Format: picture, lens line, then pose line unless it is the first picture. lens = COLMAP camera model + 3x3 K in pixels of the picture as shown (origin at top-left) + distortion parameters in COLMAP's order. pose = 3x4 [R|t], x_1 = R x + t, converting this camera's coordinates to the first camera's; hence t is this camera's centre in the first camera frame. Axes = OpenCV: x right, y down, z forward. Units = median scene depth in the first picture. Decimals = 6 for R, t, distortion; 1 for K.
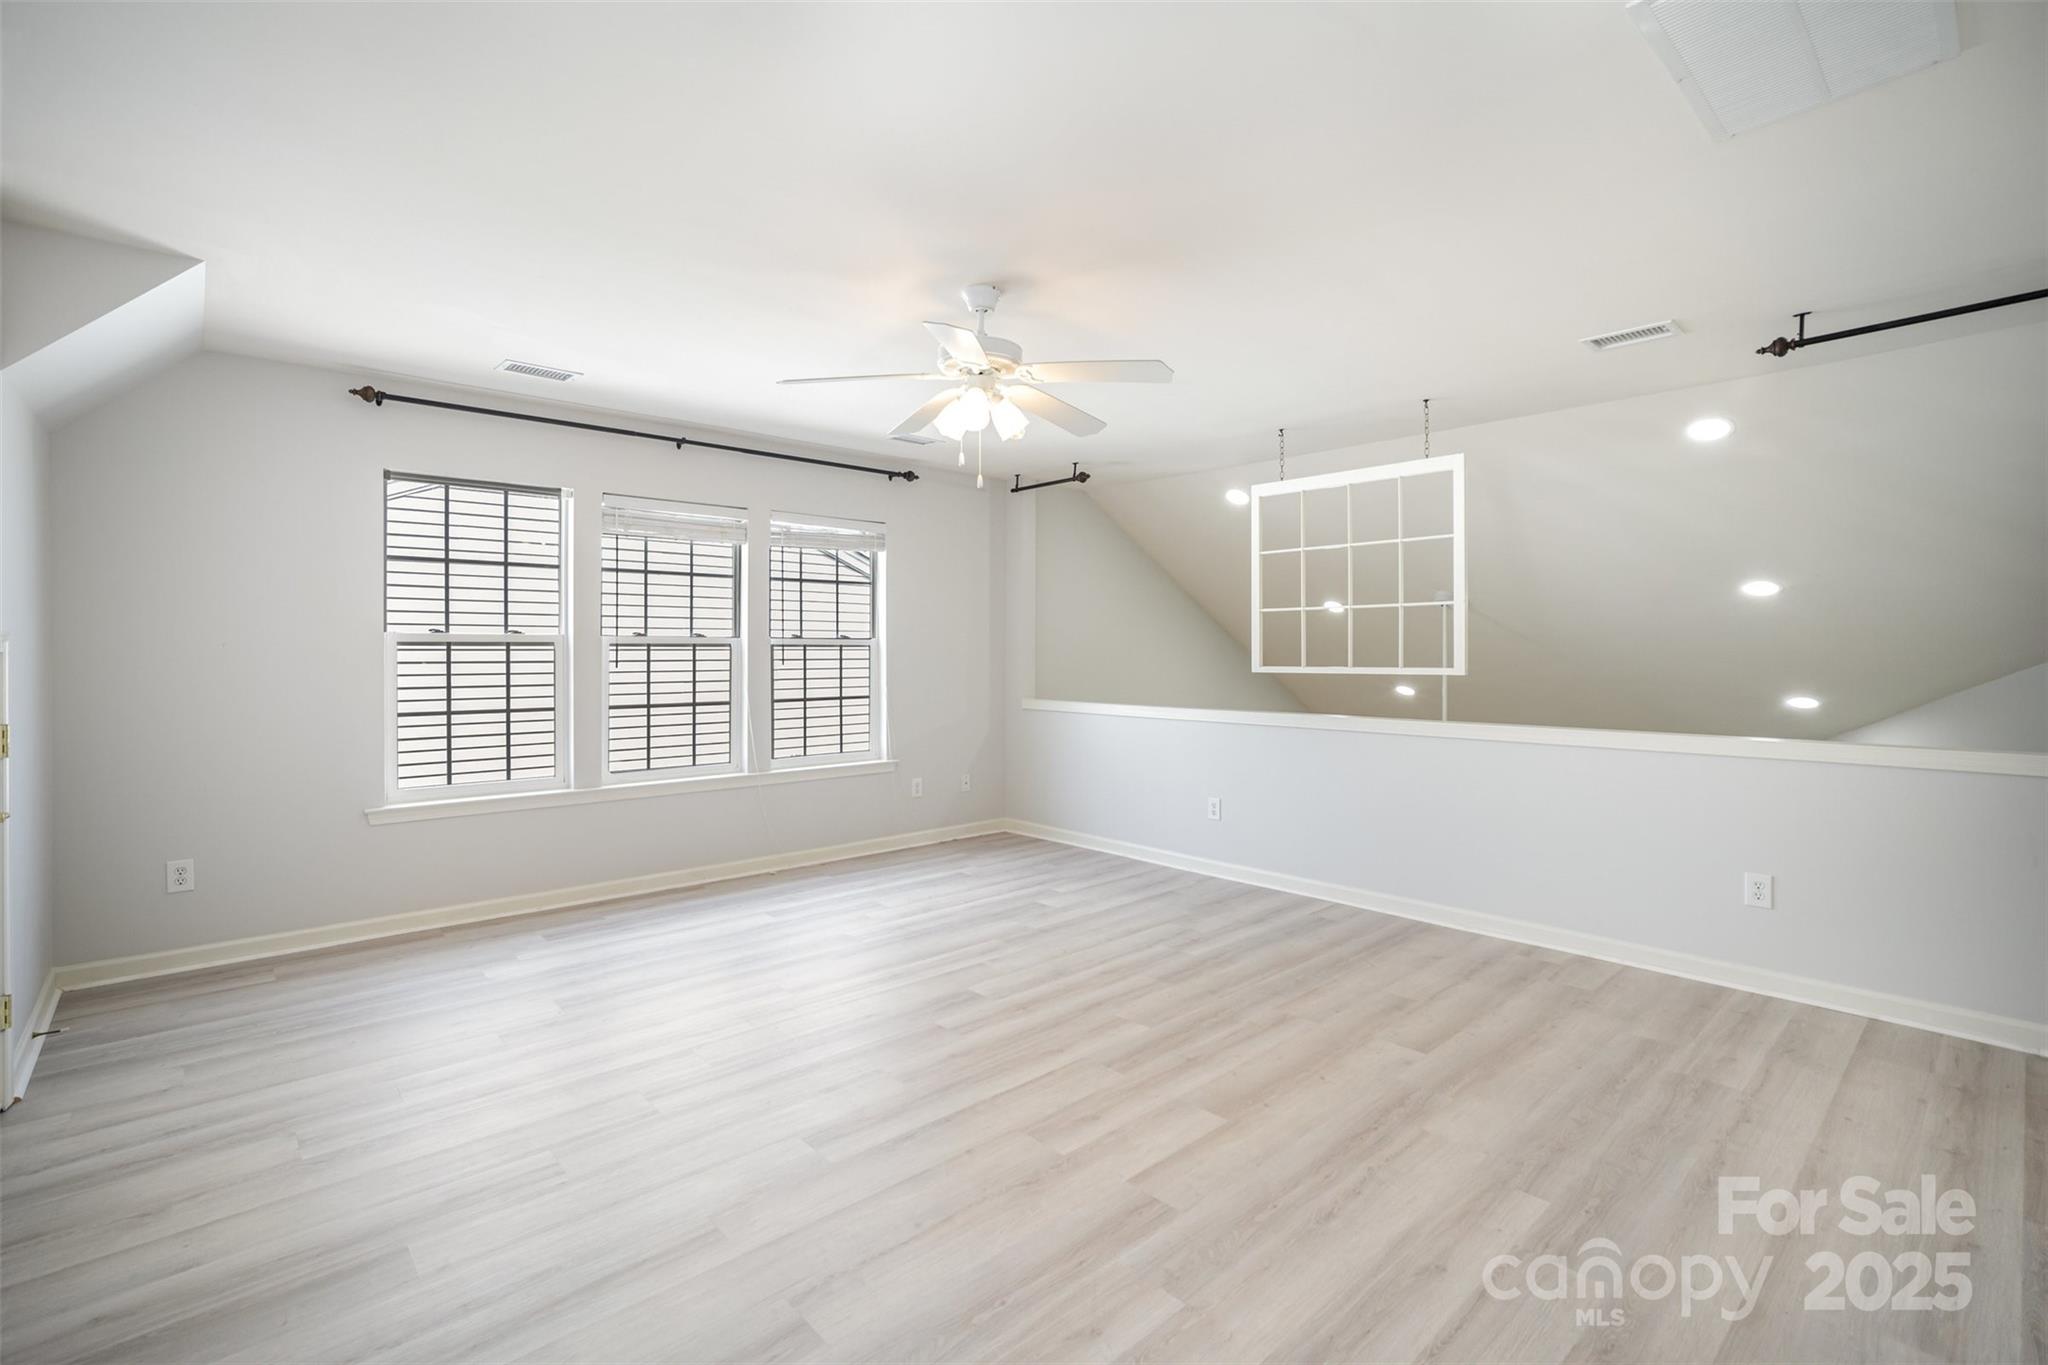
lens RADIAL K [[919.9, 0, 1019.5], [0, 919.9, 647.0], [0, 0, 1]] dist [-0.019538, 0.011060]
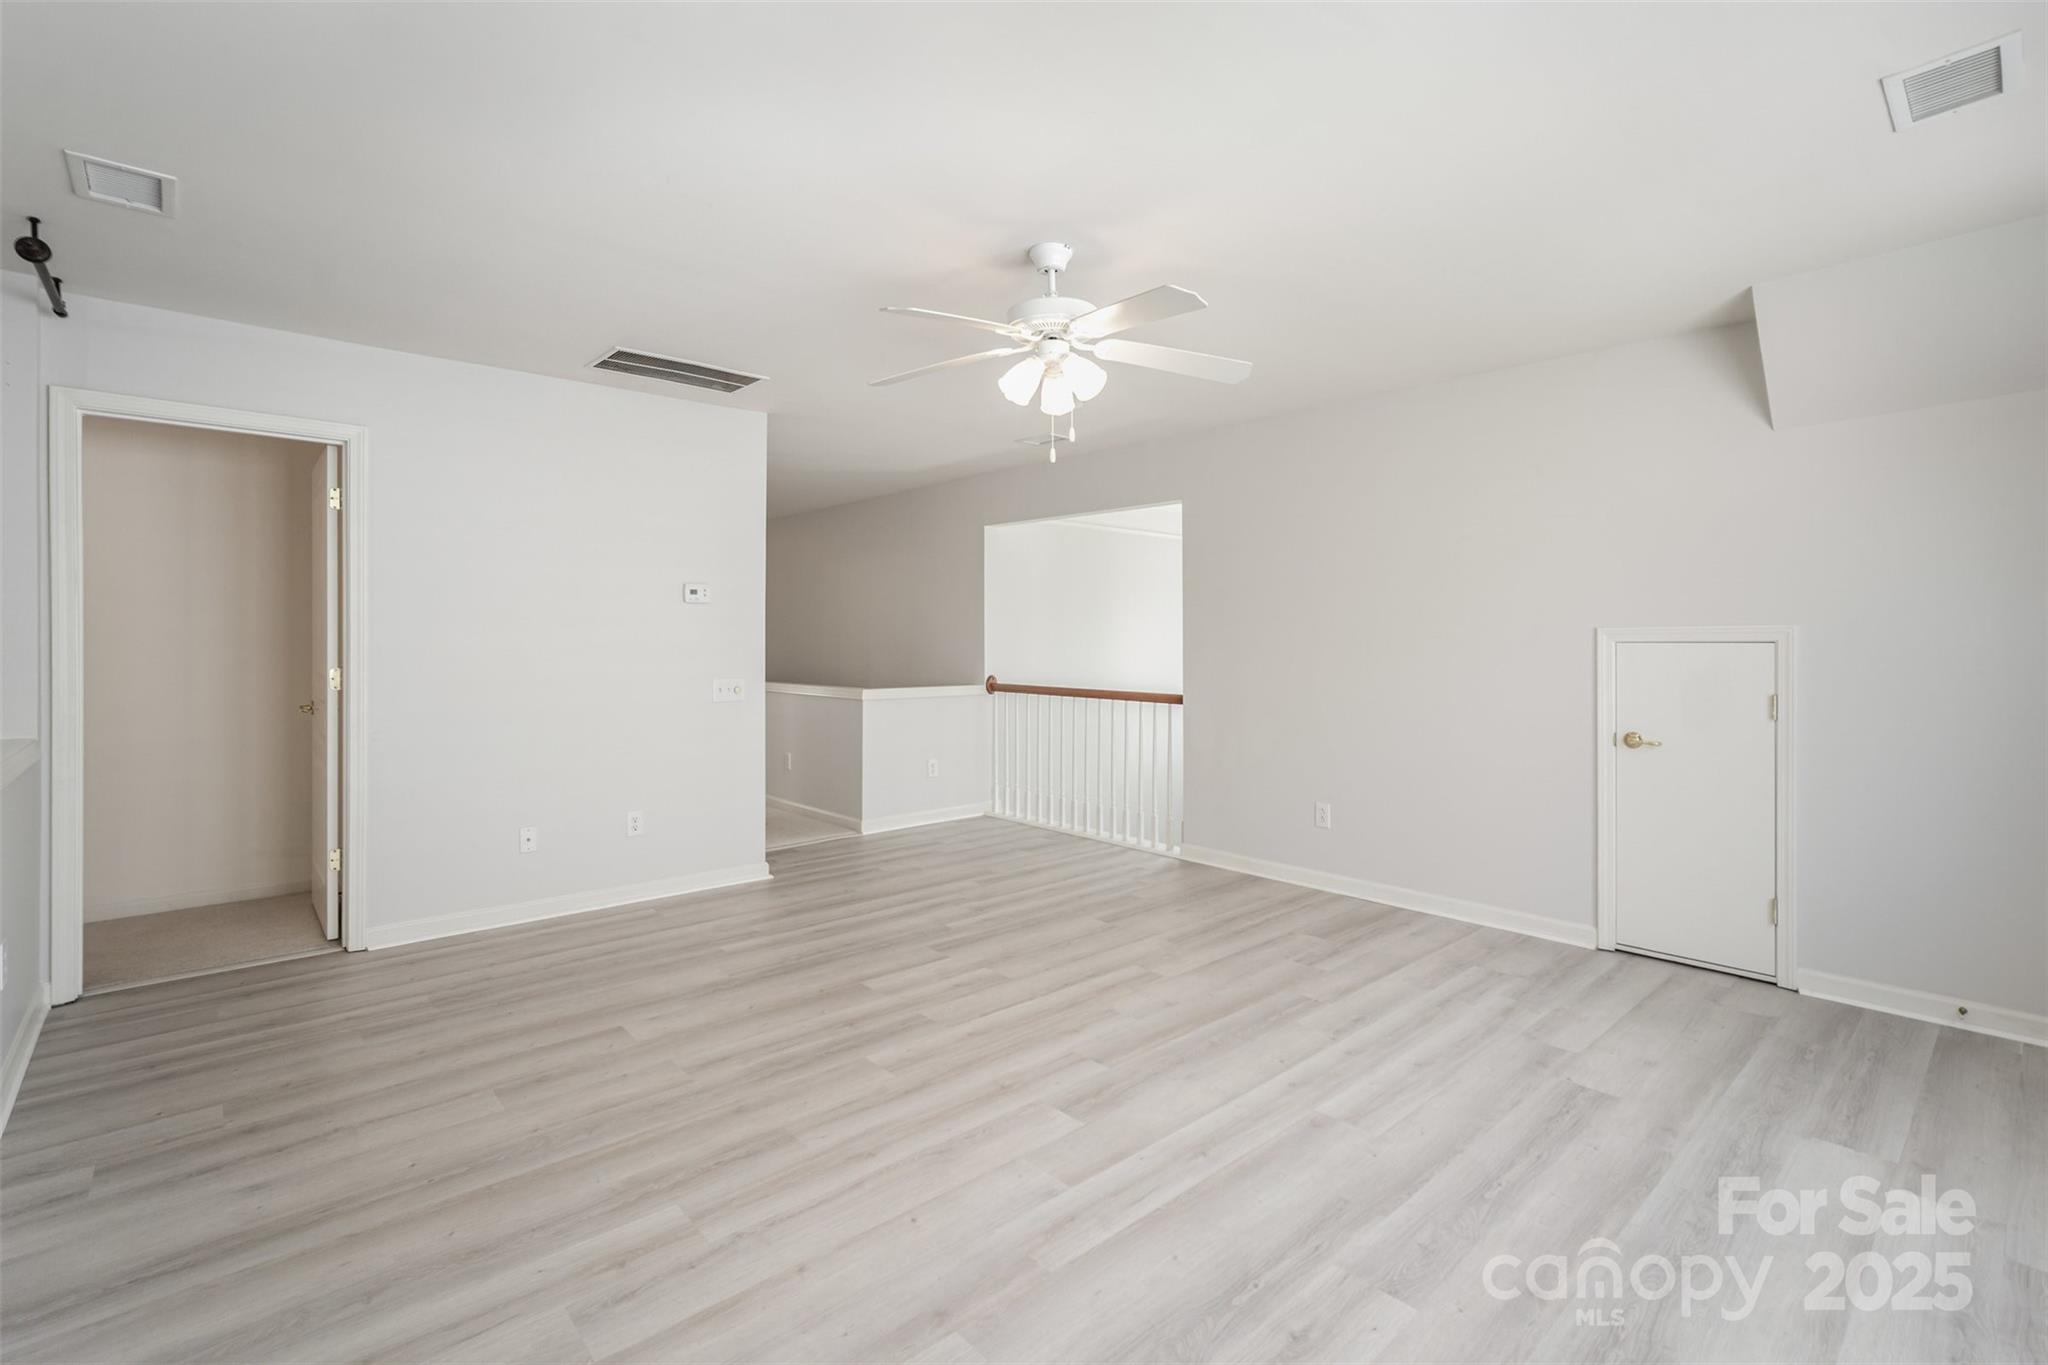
lens RADIAL K [[919.9, 0, 1019.5], [0, 919.9, 647.0], [0, 0, 1]] dist [-0.019538, 0.011060]
pose [[-0.999958, -0.000188, 0.009142, -0.017407], [-0.000211, 0.999997, -0.002555, 0.014335], [-0.009142, -0.002557, -0.999955, 1.865754]]
